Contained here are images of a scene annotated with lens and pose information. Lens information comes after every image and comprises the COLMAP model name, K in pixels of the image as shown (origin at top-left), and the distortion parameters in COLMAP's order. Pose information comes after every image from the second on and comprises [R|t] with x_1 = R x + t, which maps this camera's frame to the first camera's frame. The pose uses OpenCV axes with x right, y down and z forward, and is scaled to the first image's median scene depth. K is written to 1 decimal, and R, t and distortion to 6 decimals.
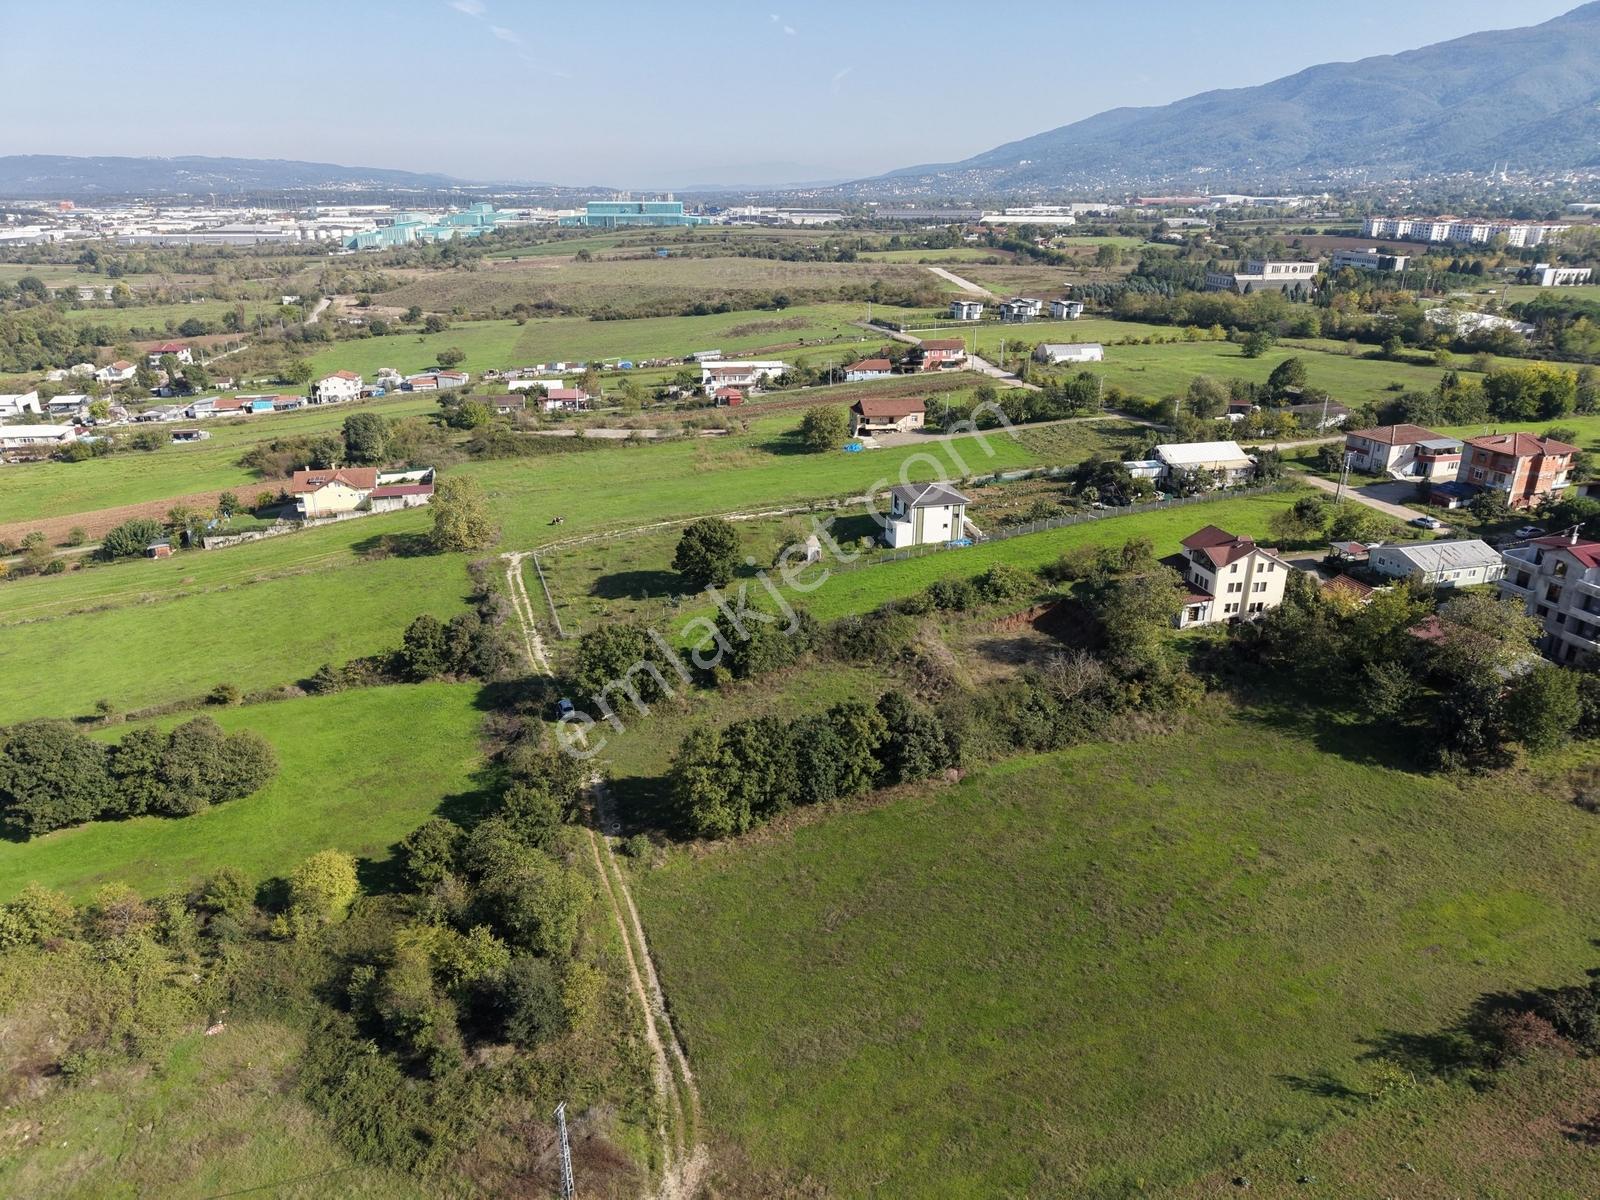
lens RADIAL K [[1065.5, 0, 803.5], [0, 1065.5, 604.9], [0, 0, 1]] dist [0.027886, -0.027347]
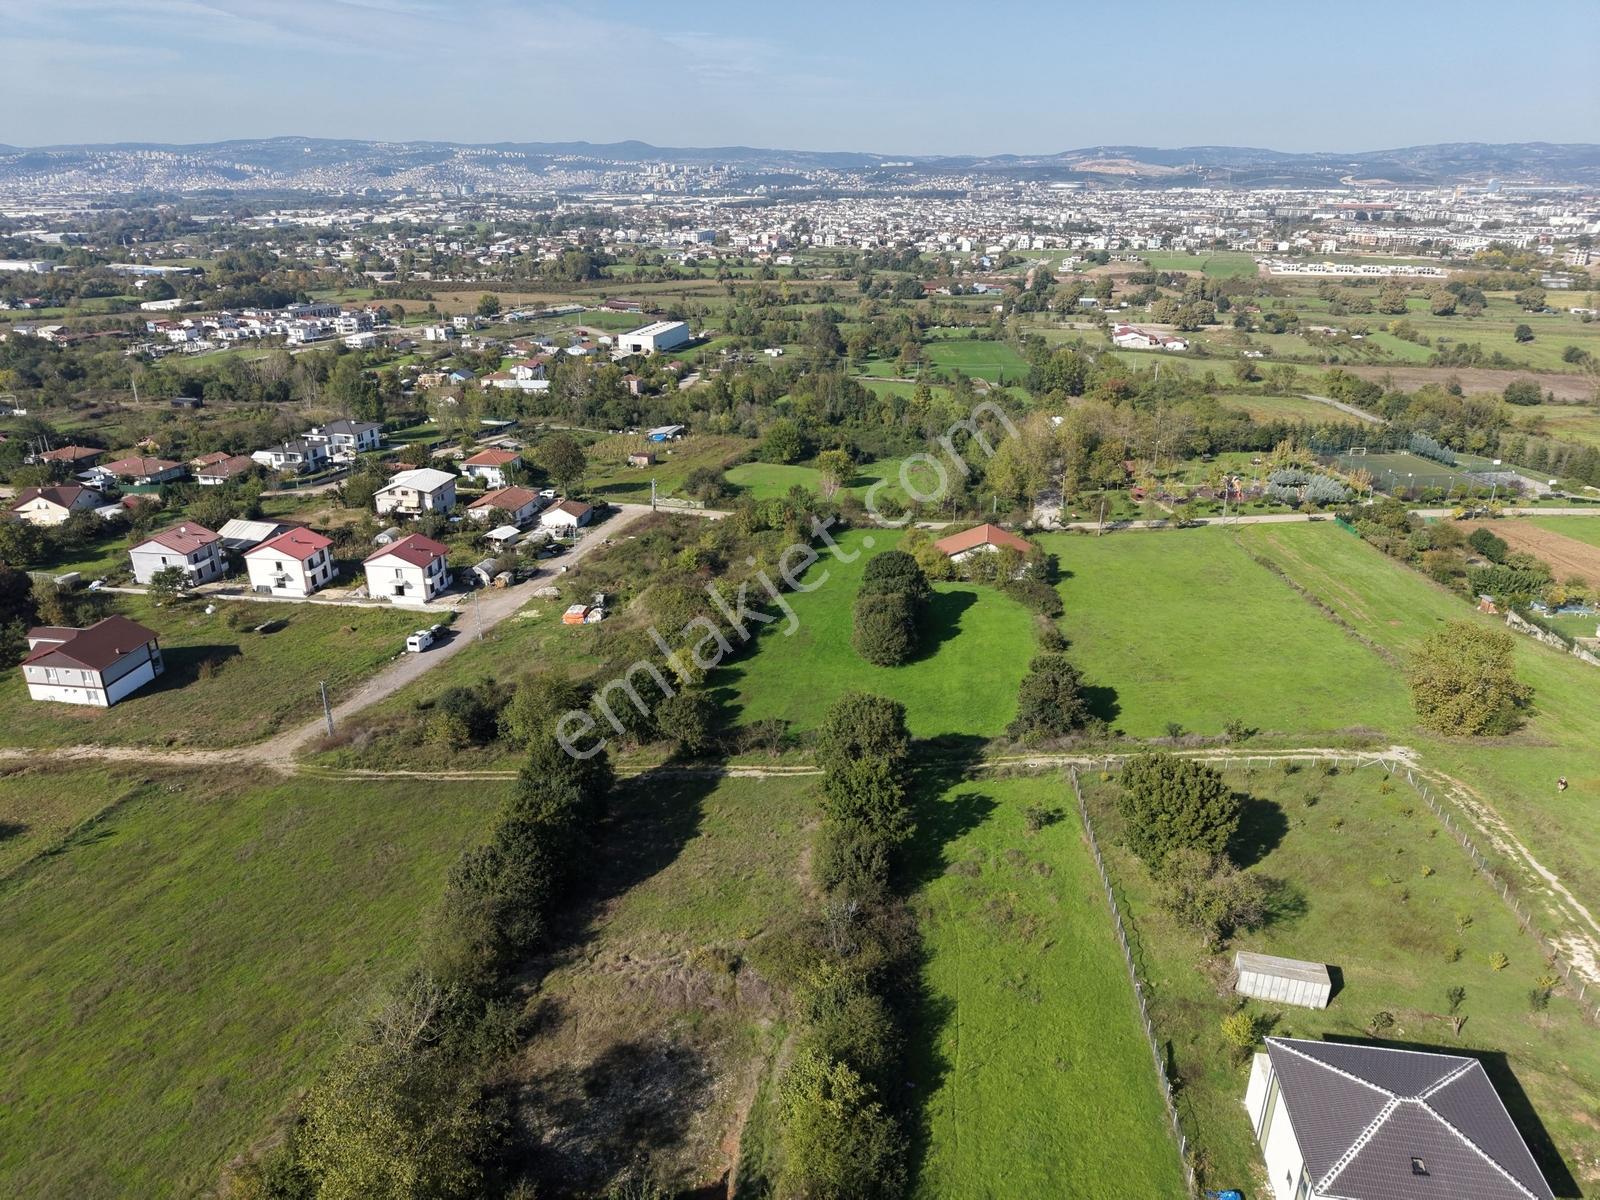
lens RADIAL K [[1065.5, 0, 797.1], [0, 1065.5, 609.4], [0, 0, 1]] dist [0.027886, -0.027347]
pose [[-0.376051, 0.348084, -0.858733, 0.304866], [-0.340384, 0.810069, 0.477417, -0.238445], [0.861814, 0.471833, -0.186145, 0.611574]]
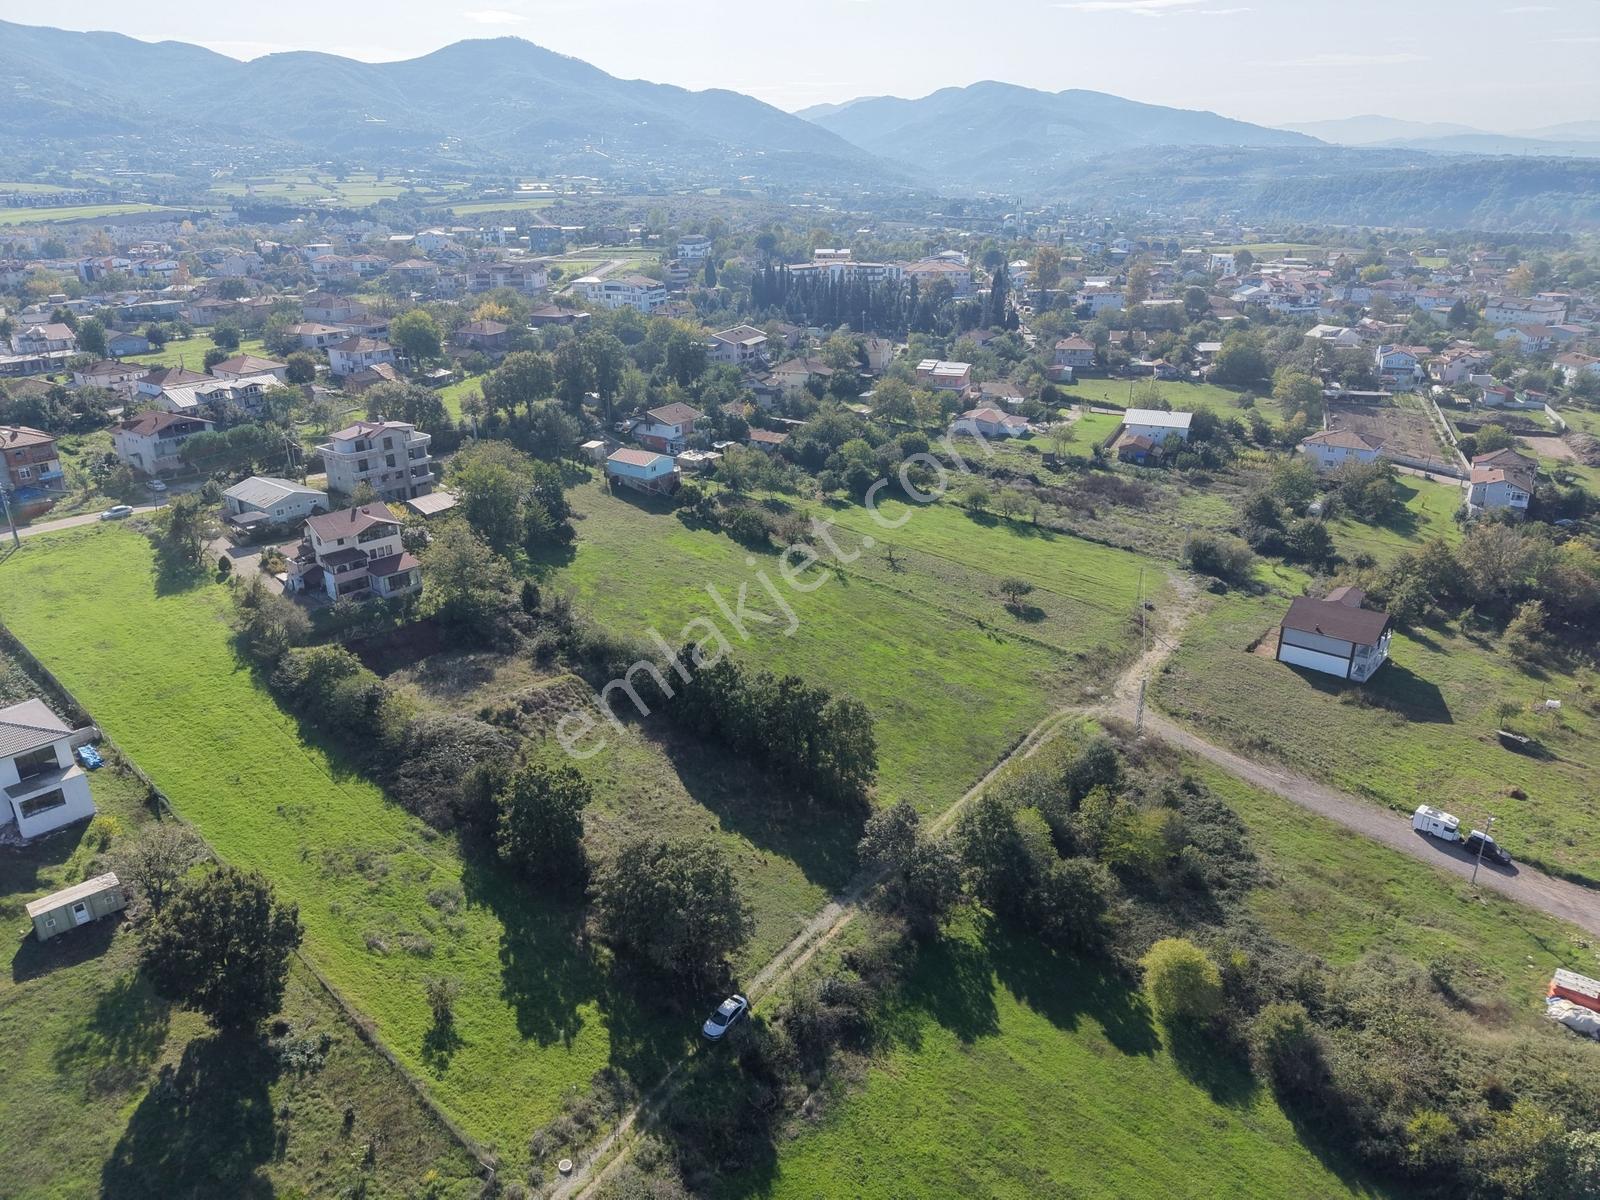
lens RADIAL K [[1065.5, 0, 796.4], [0, 1065.5, 595.0], [0, 0, 1]] dist [0.027886, -0.027347]
pose [[-0.570403, -0.298623, 0.765157, -0.377824], [0.309176, 0.784989, 0.536844, -0.240158], [-0.760954, 0.542786, -0.355433, 0.619587]]
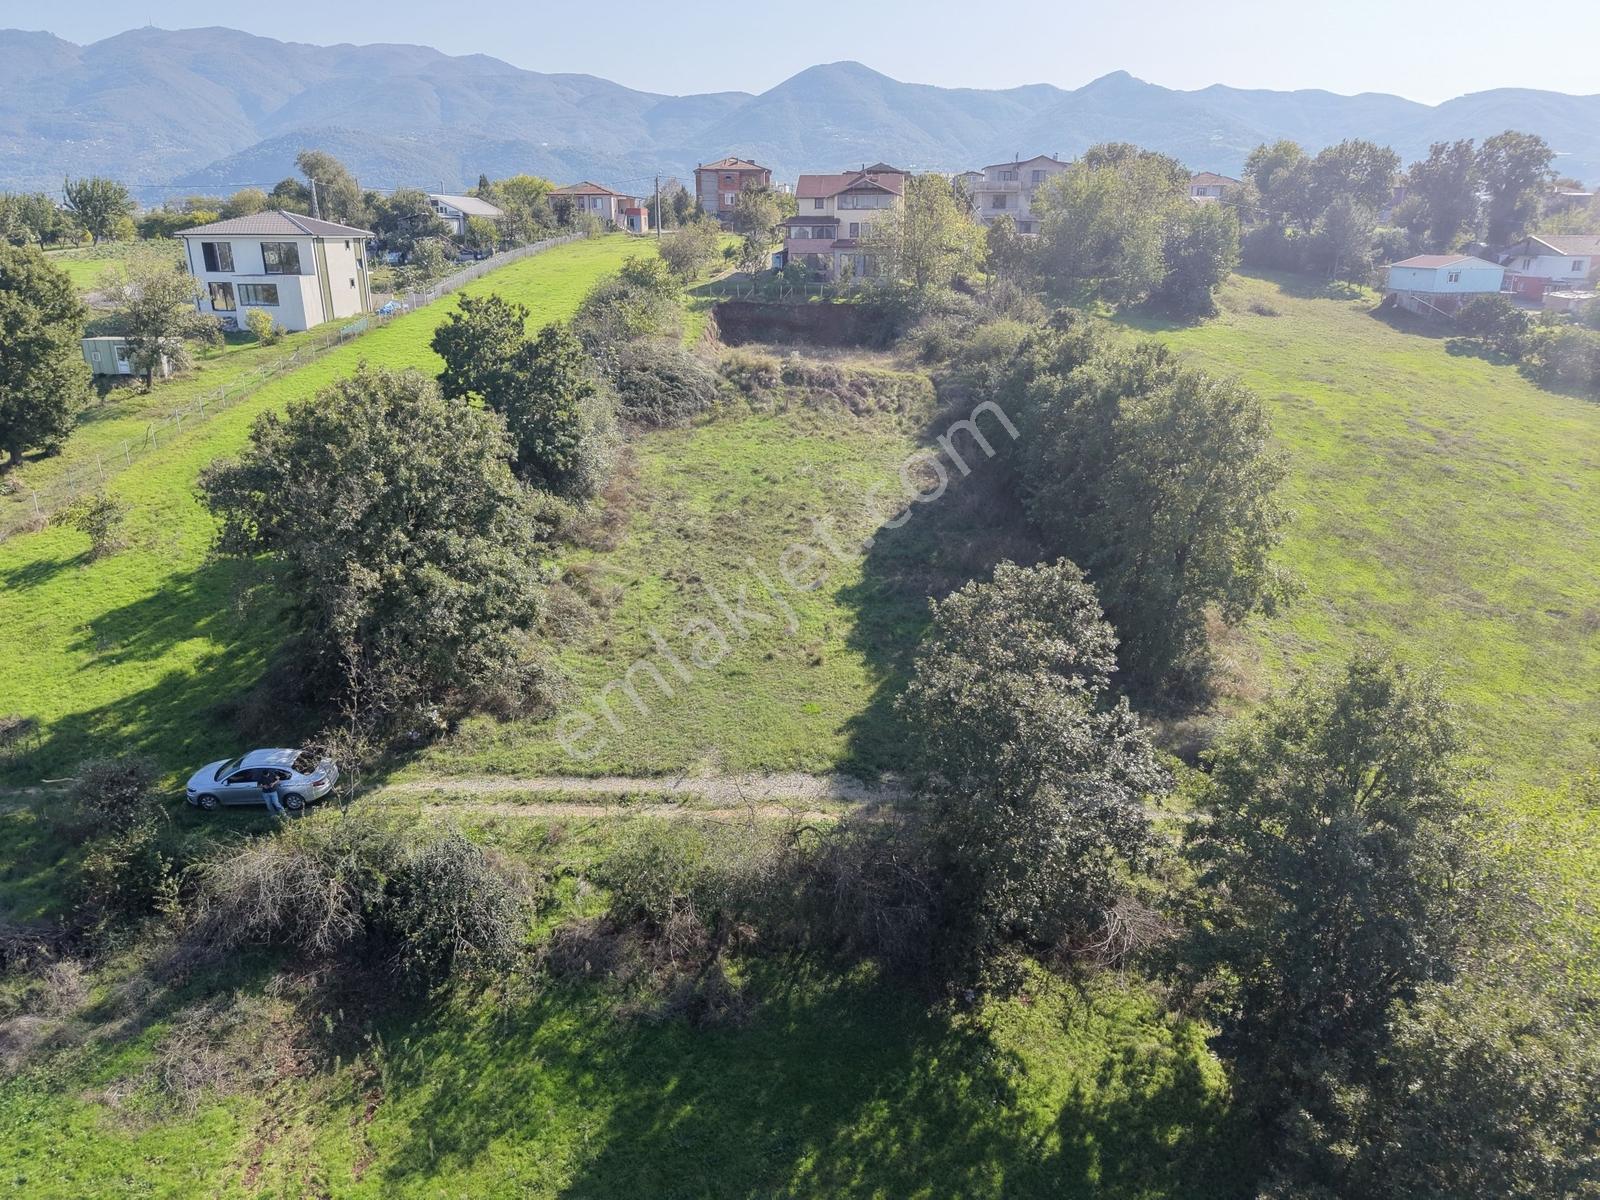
lens RADIAL K [[1065.5, 0, 797.0], [0, 1065.5, 597.7], [0, 0, 1]] dist [0.027886, -0.027347]
pose [[0.322004, -0.309146, 0.894842, -0.230555], [0.350588, 0.916926, 0.190618, 0.032079], [-0.879432, 0.252342, 0.403637, 0.458124]]
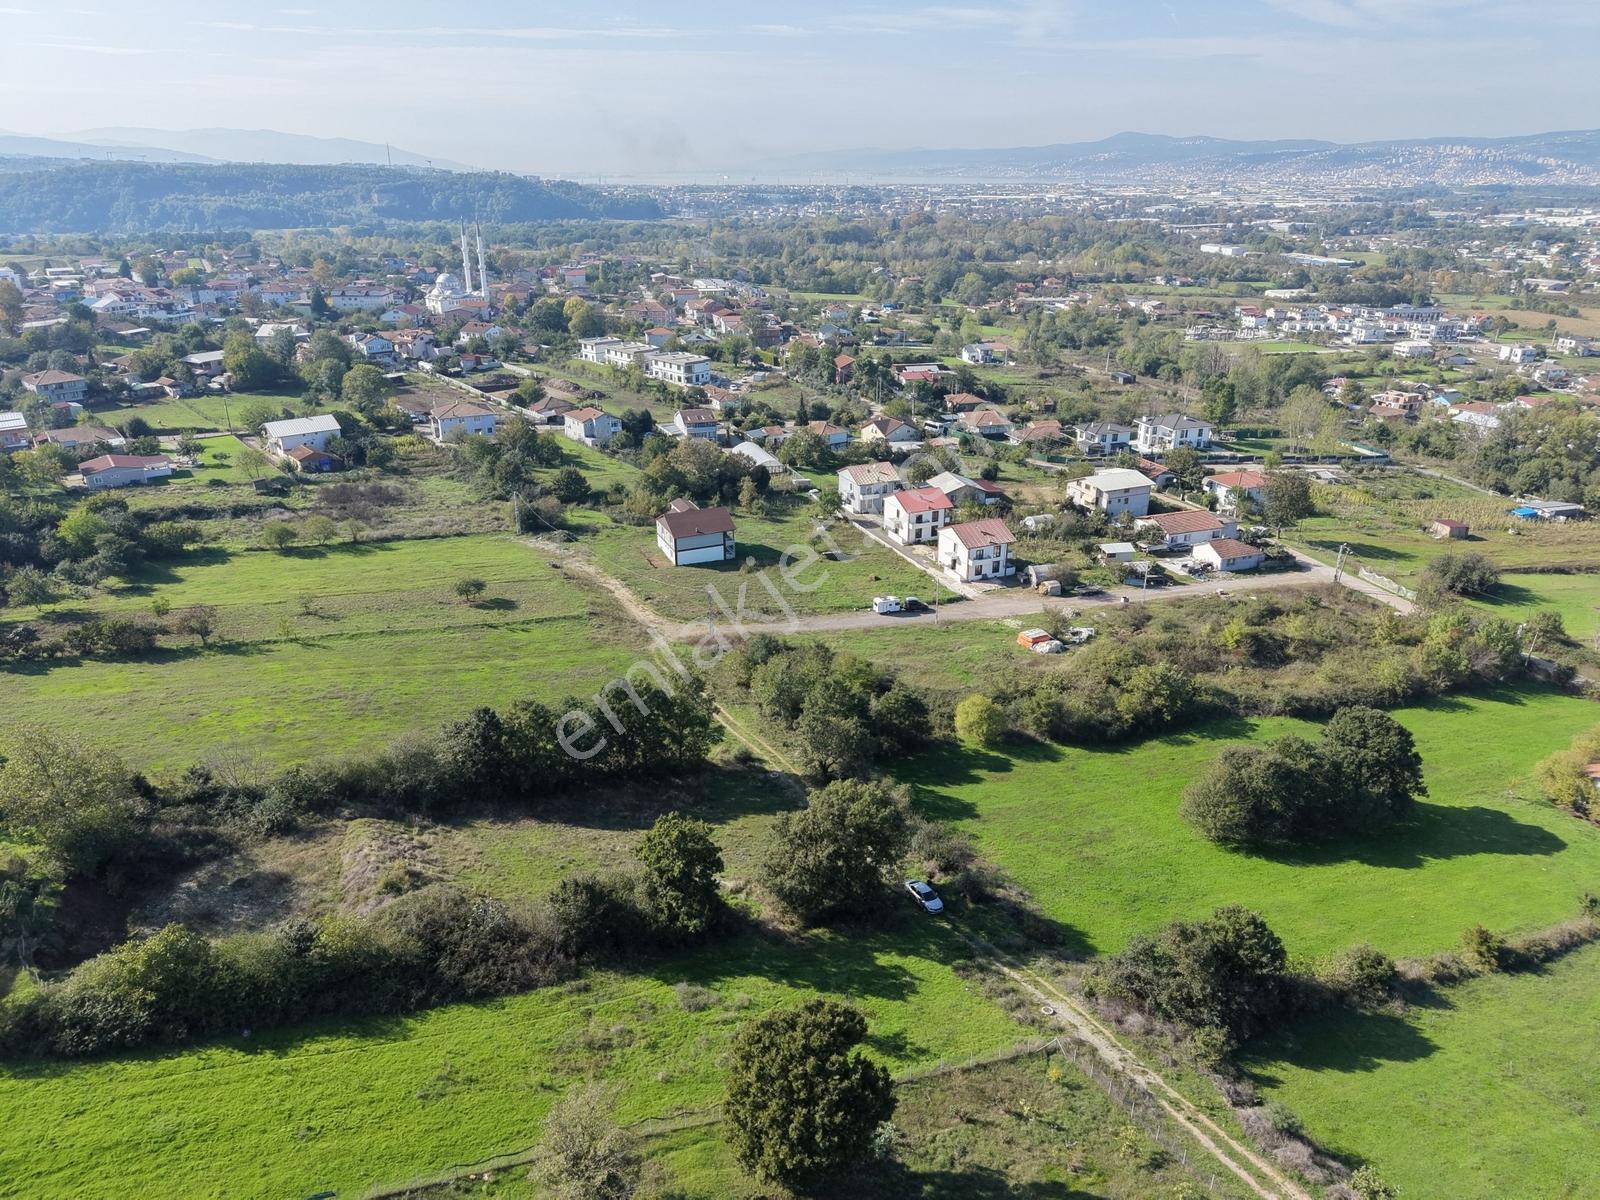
lens RADIAL K [[1065.5, 0, 795.7], [0, 1065.5, 604.0], [0, 0, 1]] dist [0.027886, -0.027347]
pose [[-0.987935, 0.057037, -0.143984, -0.027811], [-0.058169, 0.724978, 0.686311, -0.311101], [0.143530, 0.686406, -0.712913, 0.800192]]
